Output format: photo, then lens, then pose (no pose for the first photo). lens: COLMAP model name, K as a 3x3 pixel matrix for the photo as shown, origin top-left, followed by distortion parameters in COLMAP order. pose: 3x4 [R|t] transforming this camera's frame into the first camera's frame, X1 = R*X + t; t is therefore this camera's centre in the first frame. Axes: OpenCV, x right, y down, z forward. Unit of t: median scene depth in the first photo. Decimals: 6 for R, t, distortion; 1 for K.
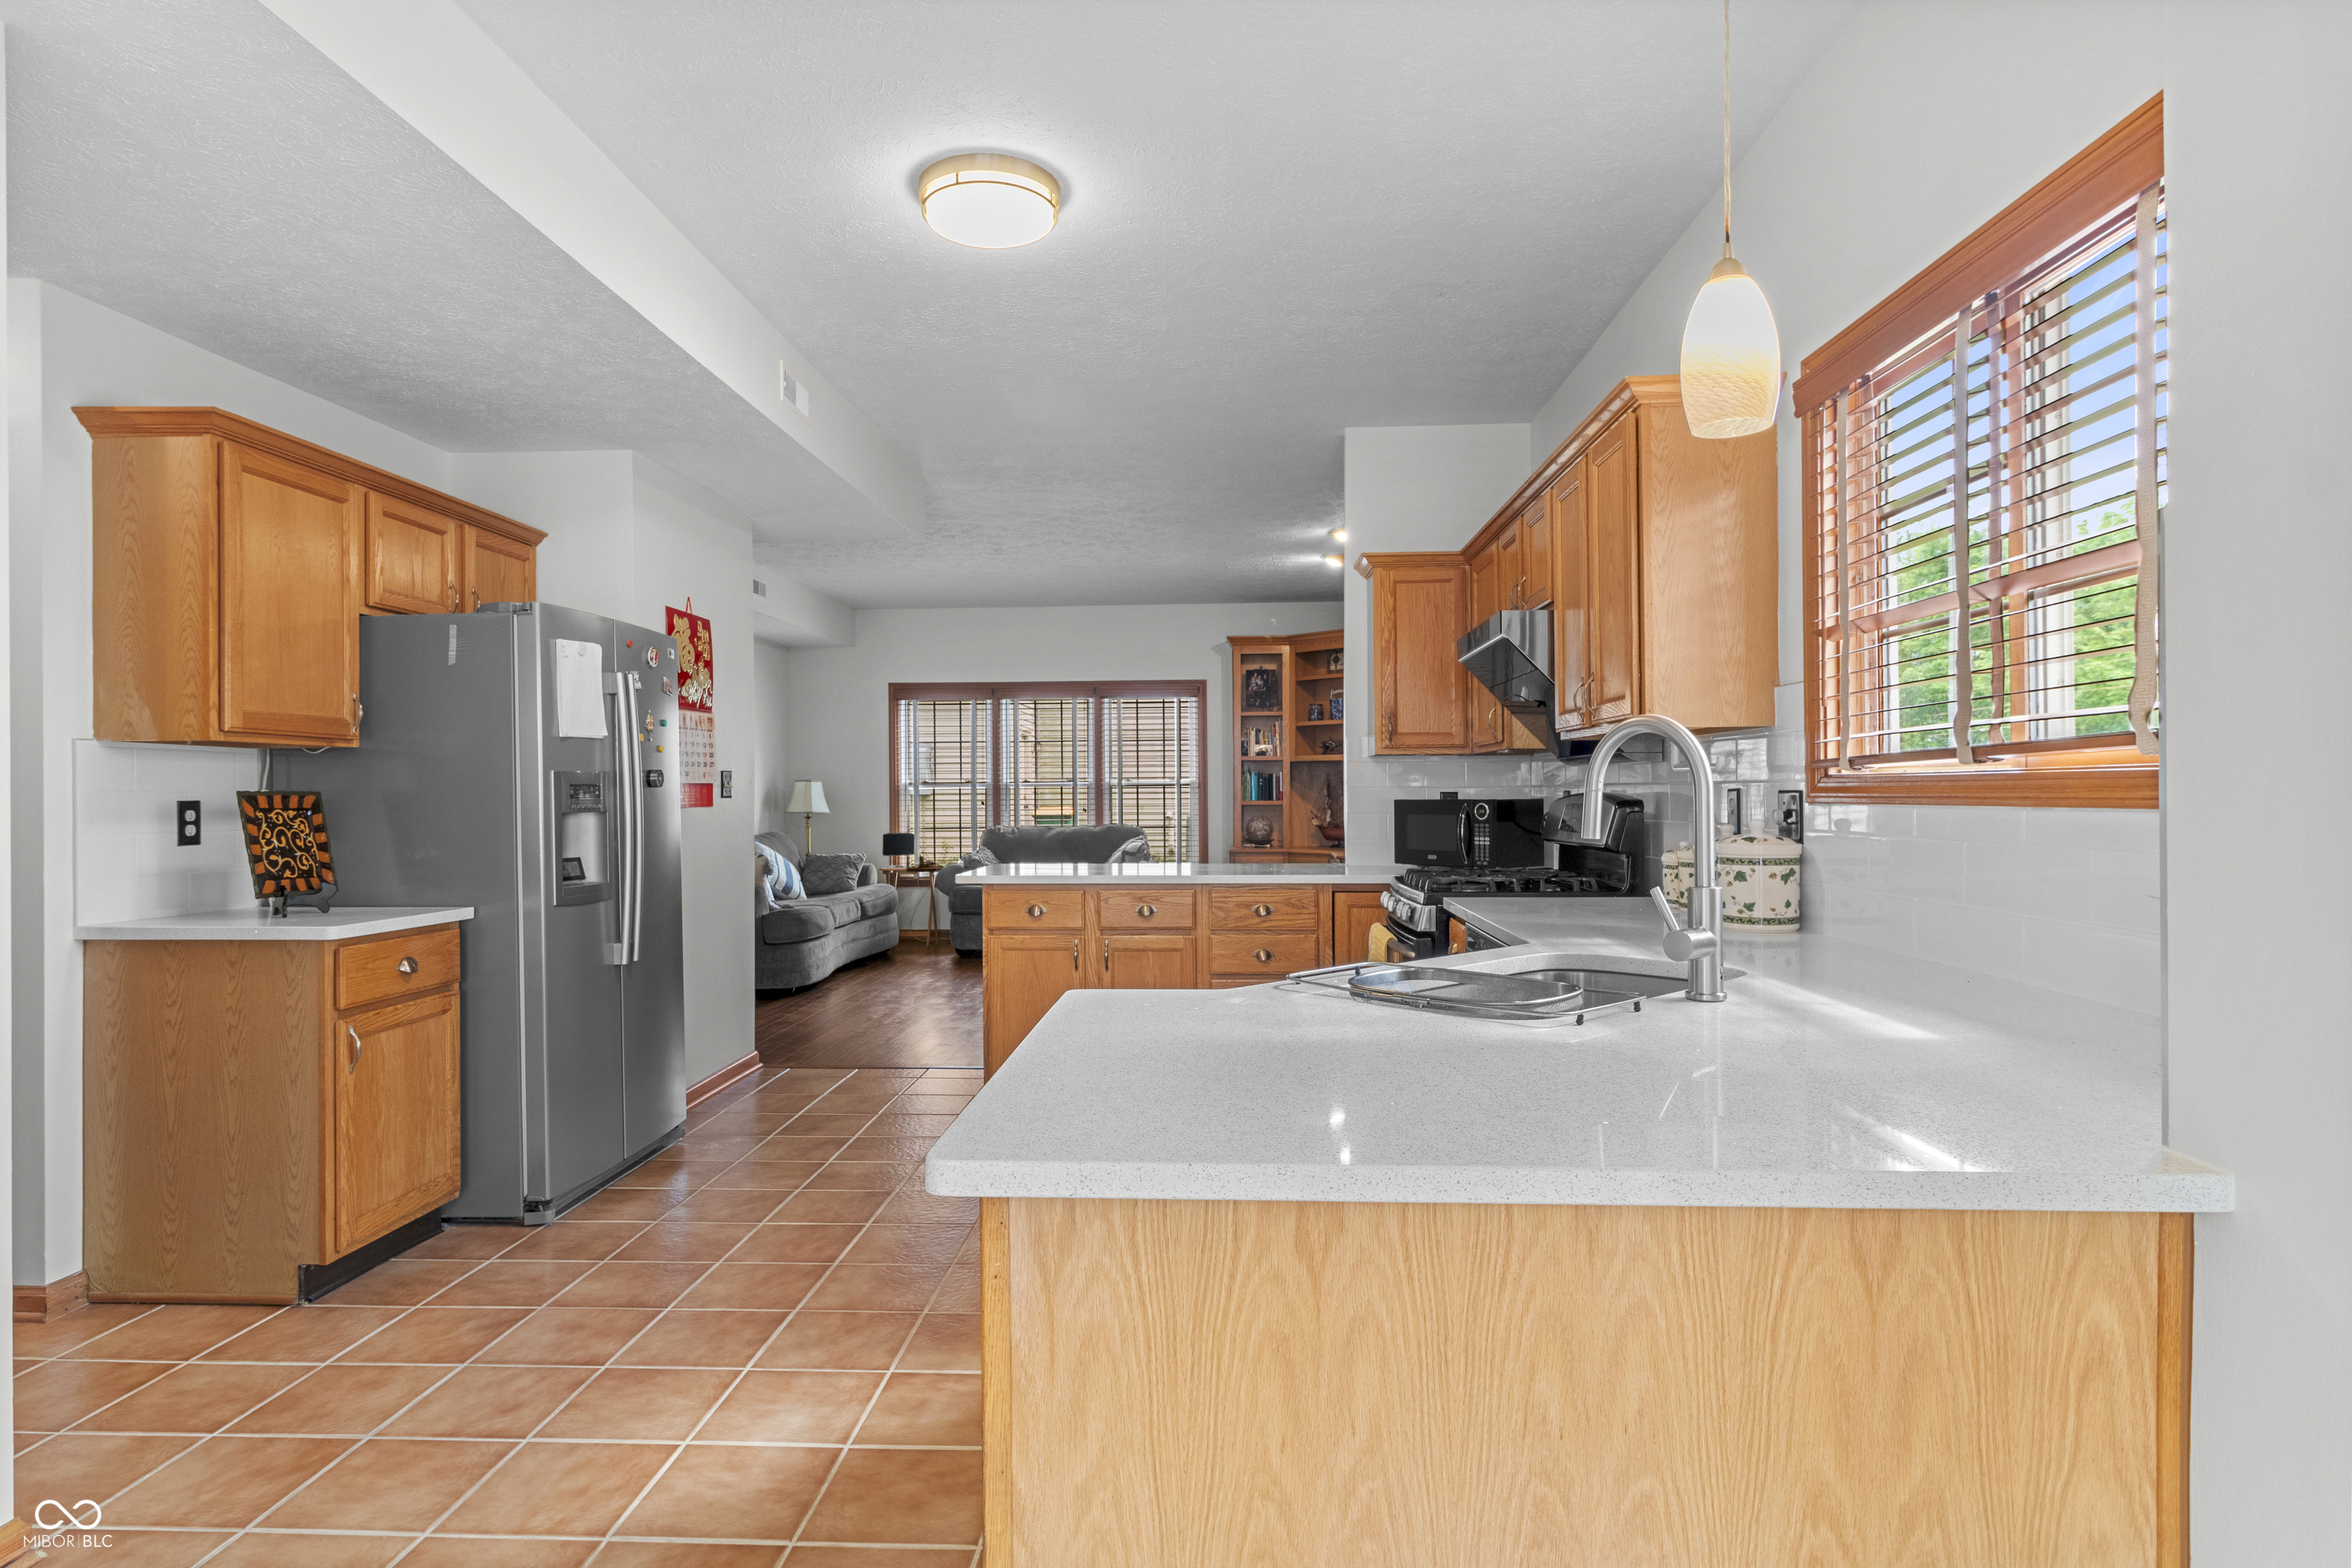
lens RADIAL K [[1283.7, 0, 1172.2], [0, 1283.7, 782.2], [0, 0, 1]] dist [0.000339, 0.000122]
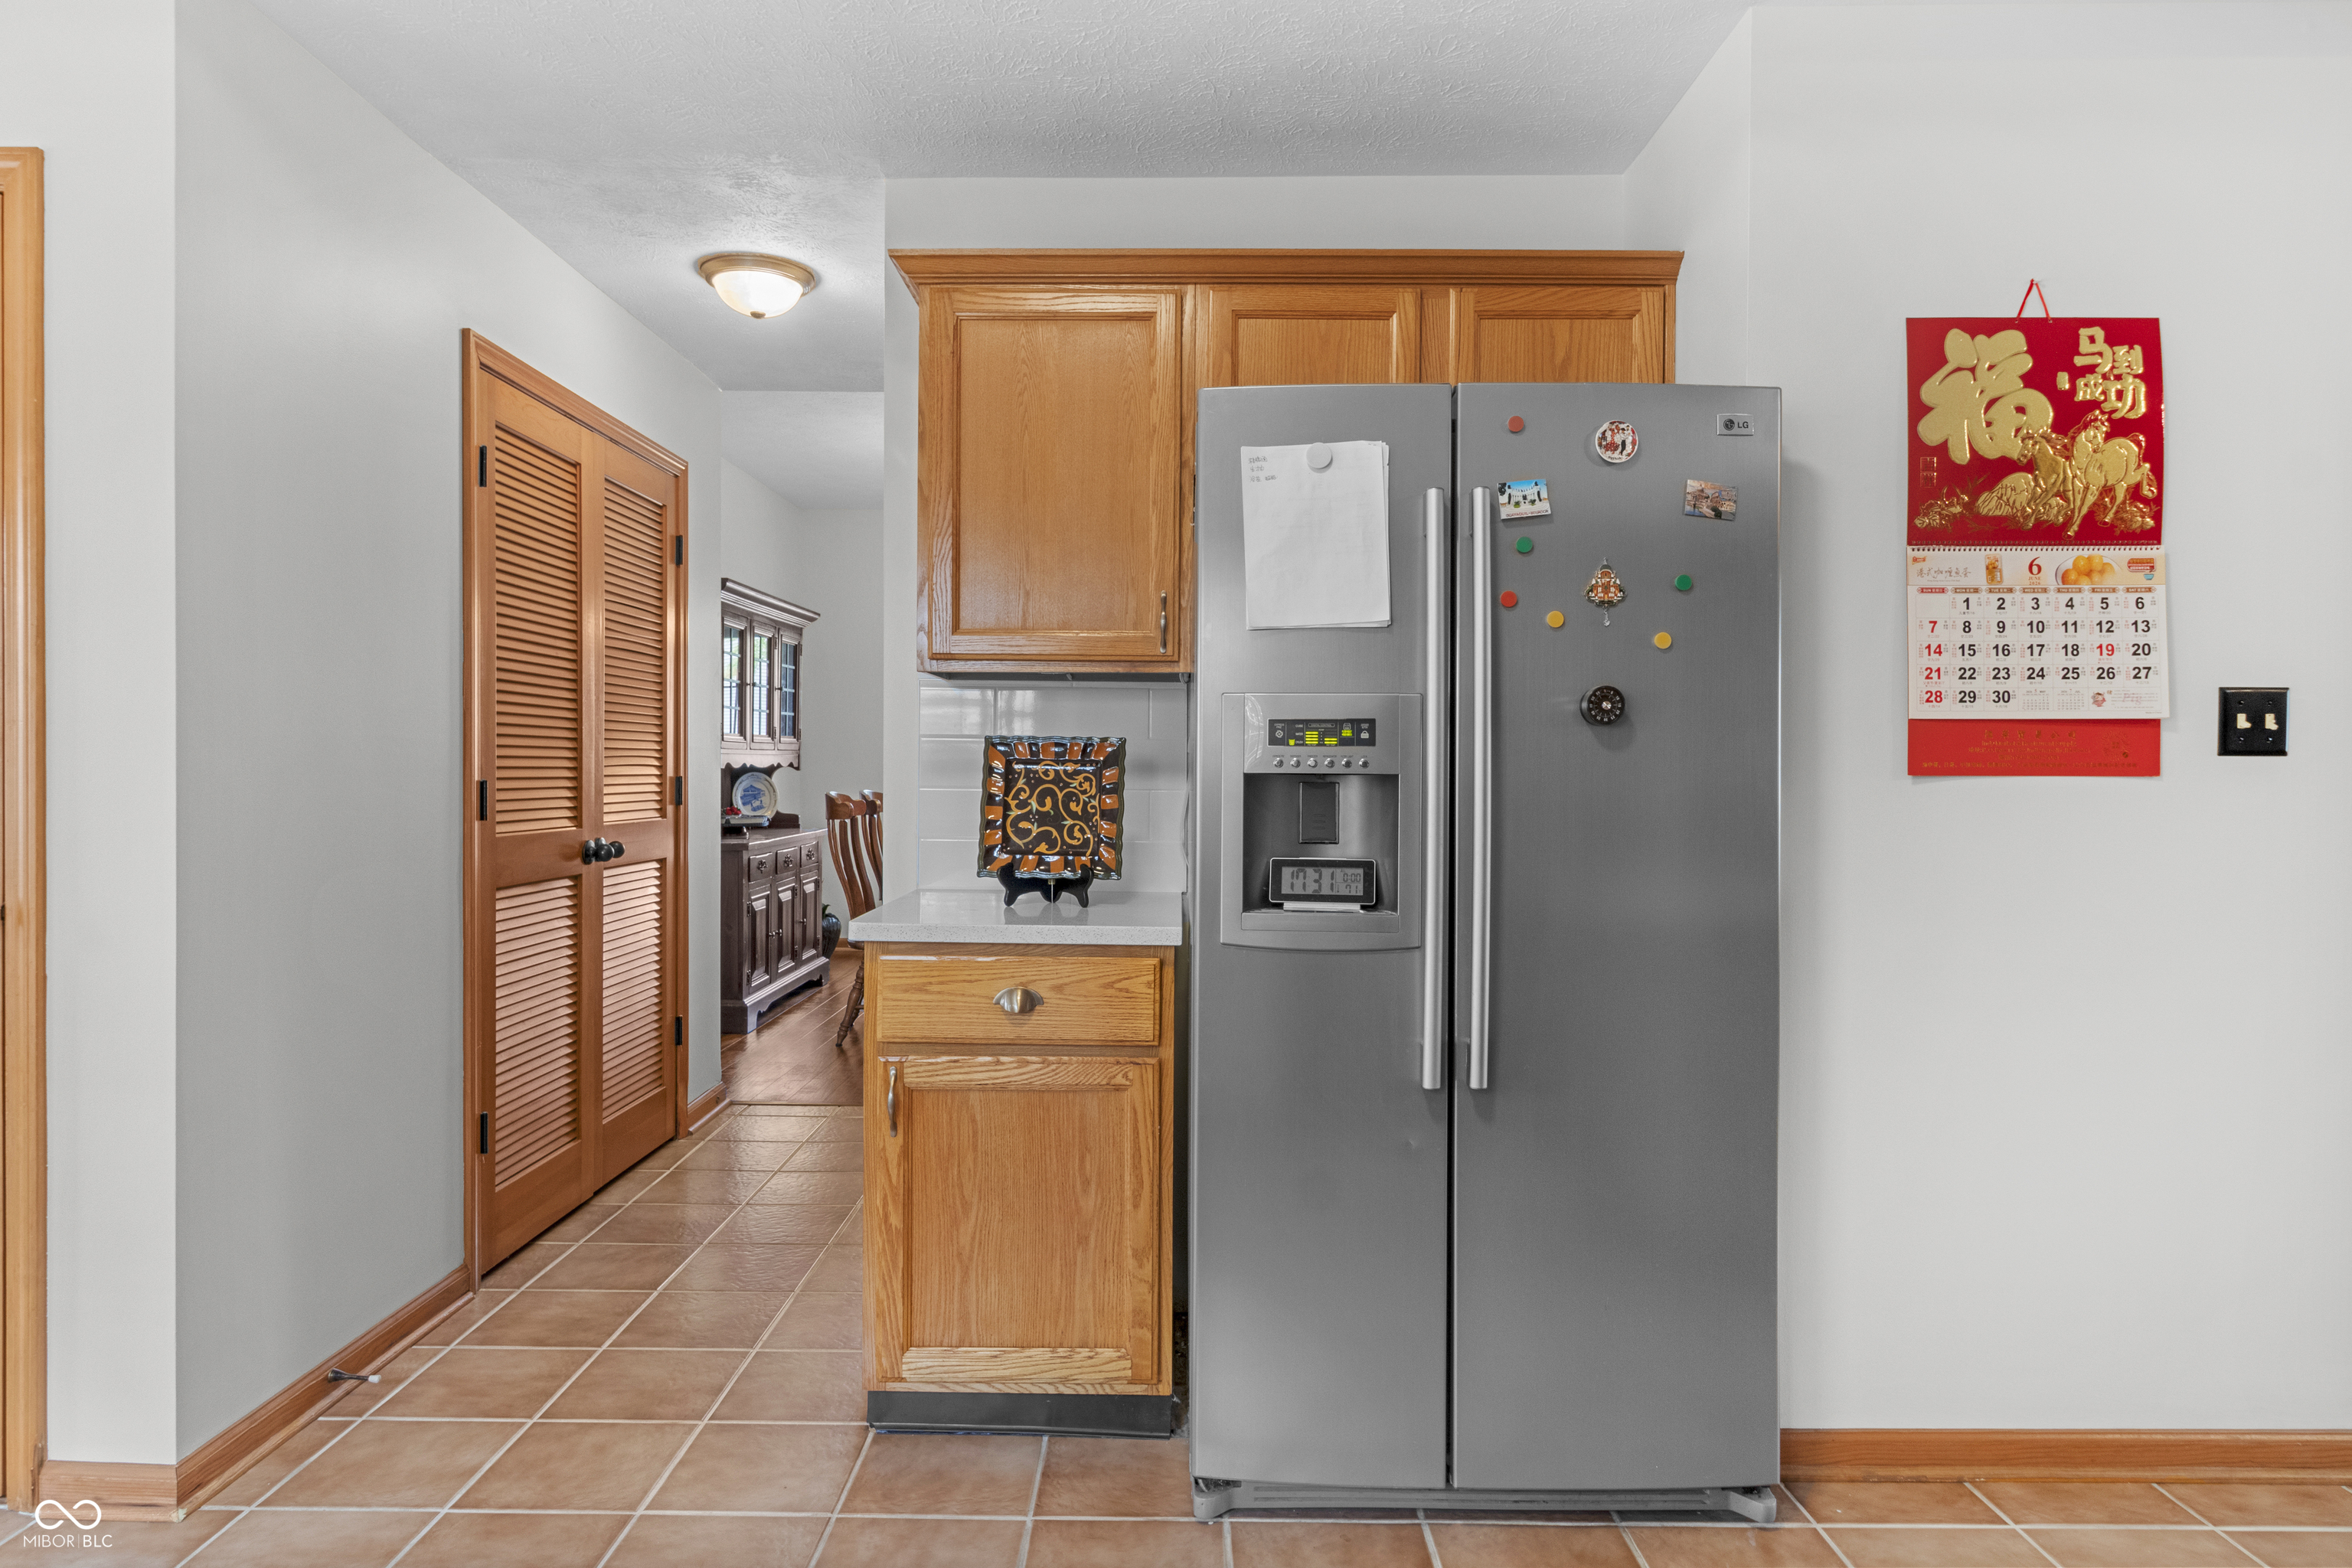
lens RADIAL K [[1409.1, 0, 1167.7], [0, 1409.1, 772.7], [0, 0, 1]] dist [-0.004554, -0.000208]
pose [[0.035481, 0.009103, -0.999329, 0.119541], [0.003233, 0.999952, 0.009223, 0.020565], [0.999365, -0.003558, 0.035450, 1.033597]]
